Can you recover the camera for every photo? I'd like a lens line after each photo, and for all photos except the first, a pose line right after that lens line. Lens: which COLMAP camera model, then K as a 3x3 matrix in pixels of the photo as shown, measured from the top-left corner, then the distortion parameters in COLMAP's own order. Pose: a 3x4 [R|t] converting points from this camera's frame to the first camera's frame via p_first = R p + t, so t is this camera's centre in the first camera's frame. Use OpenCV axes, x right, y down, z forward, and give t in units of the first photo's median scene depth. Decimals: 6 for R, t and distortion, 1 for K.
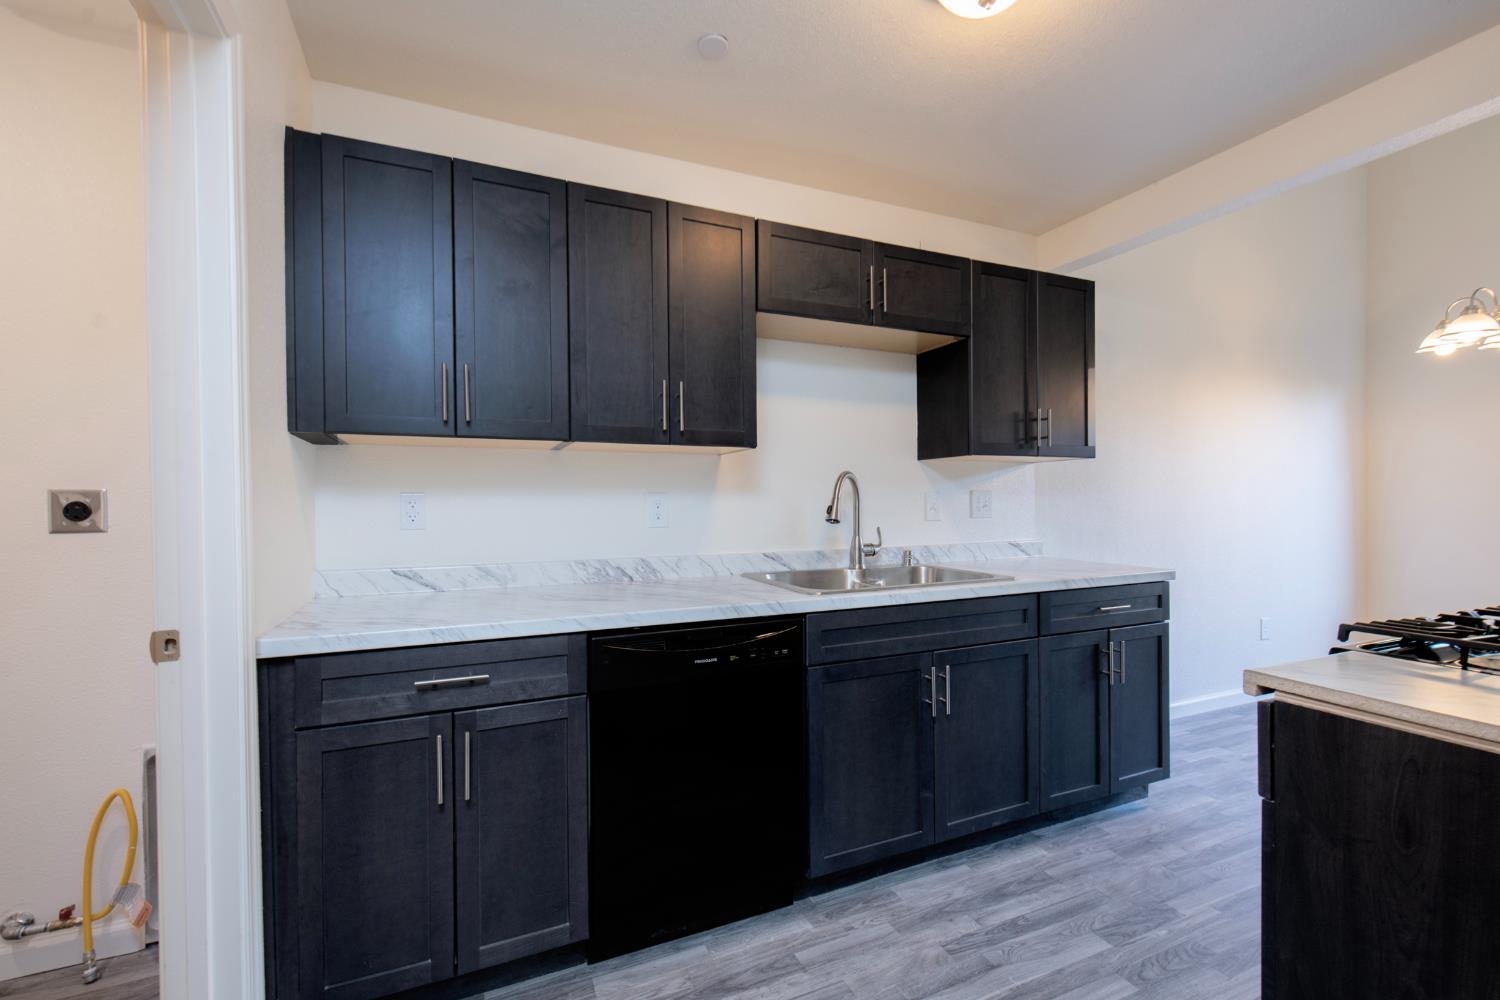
lens RADIAL K [[626.3, 0, 739.6], [0, 626.3, 507.5], [0, 0, 1]] dist [-0.012944, -0.003291]
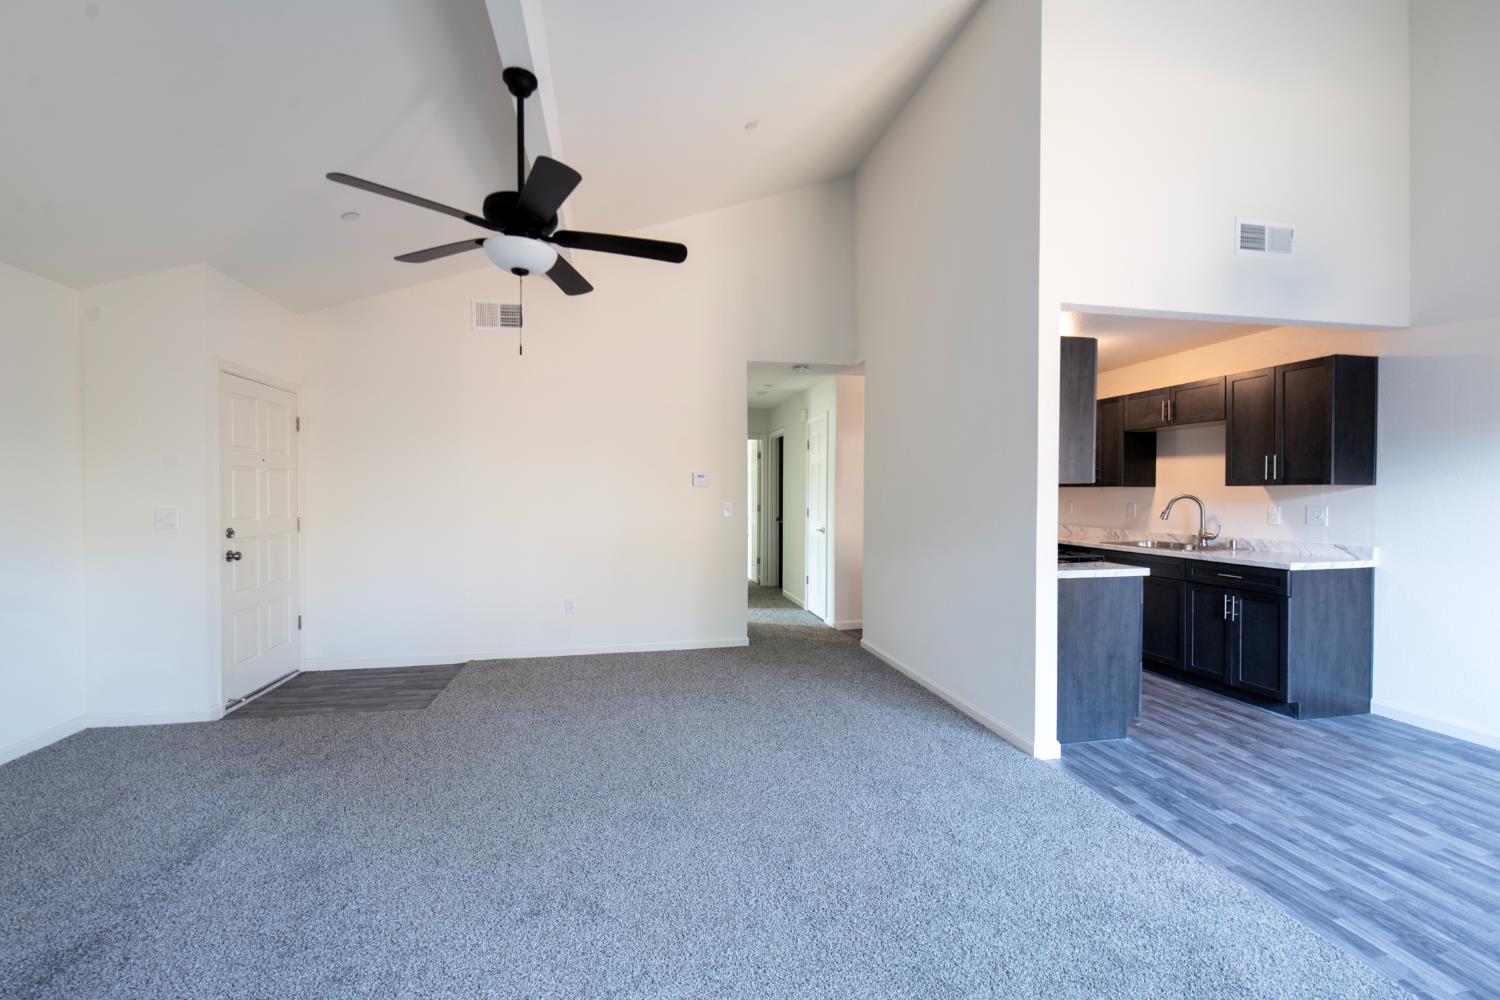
lens RADIAL K [[626.3, 0, 745.1], [0, 626.3, 504.4], [0, 0, 1]] dist [-0.012944, -0.003291]
pose [[-0.206253, 0.026117, -0.978150, 3.132881], [-0.006899, 0.999580, 0.028143, -0.096403], [0.978474, 0.012553, -0.205986, 0.026660]]
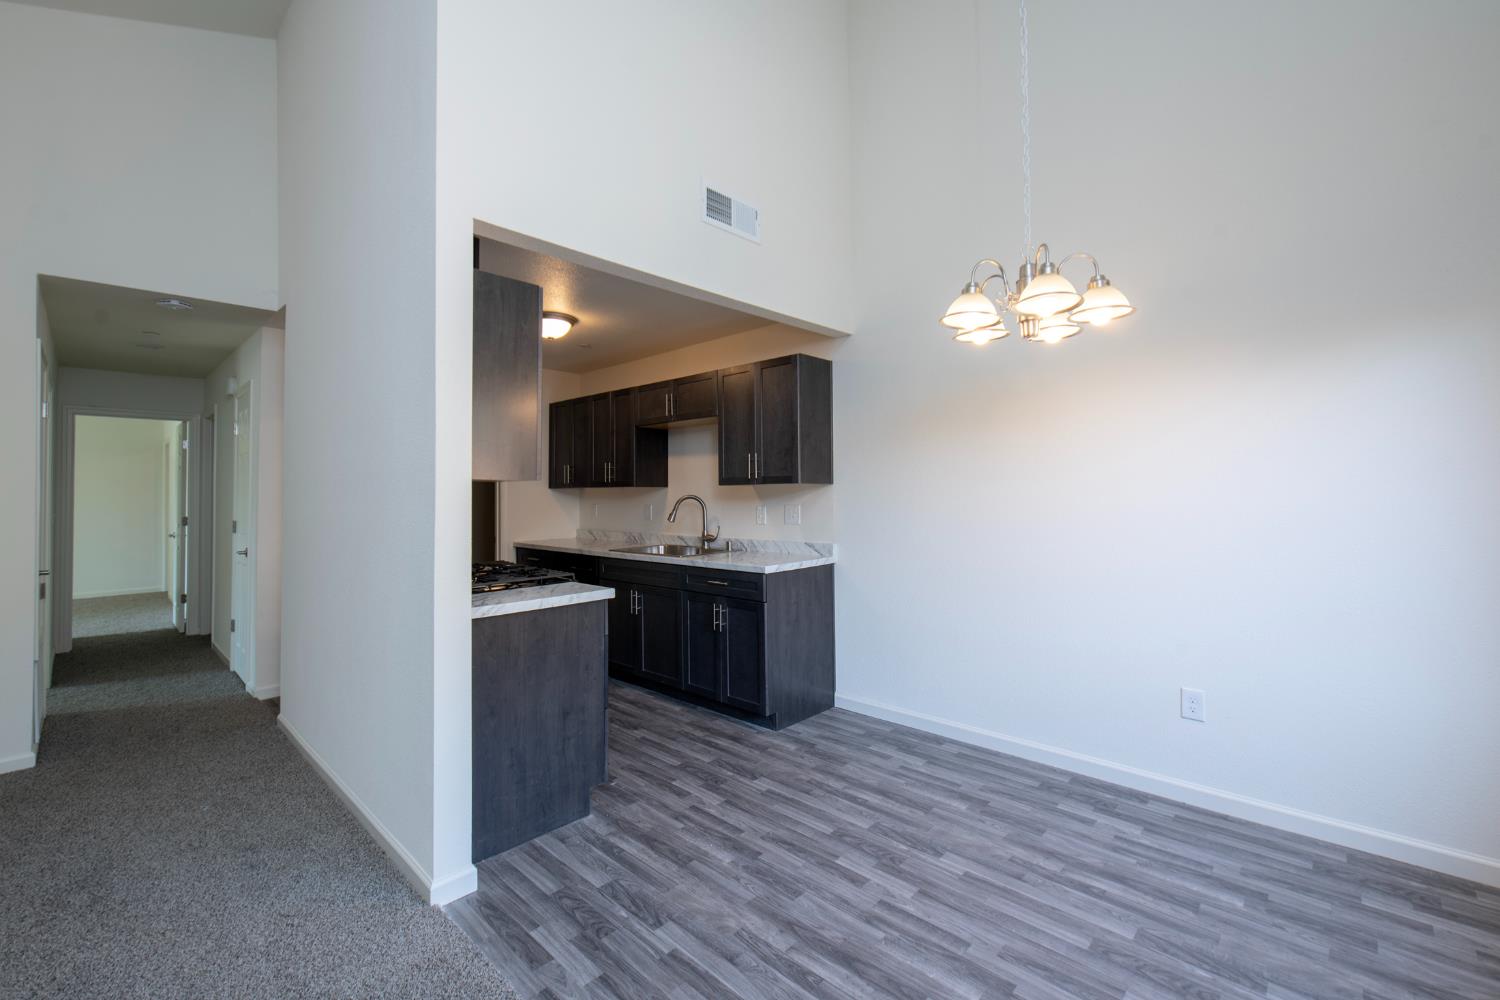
lens RADIAL K [[626.3, 0, 763.3], [0, 626.3, 477.0], [0, 0, 1]] dist [-0.012944, -0.003291]
pose [[0.421590, -0.018729, -0.906593, 2.576265], [-0.003211, 0.999750, -0.022147, -0.092318], [0.906781, 0.012248, 0.421424, 0.510156]]
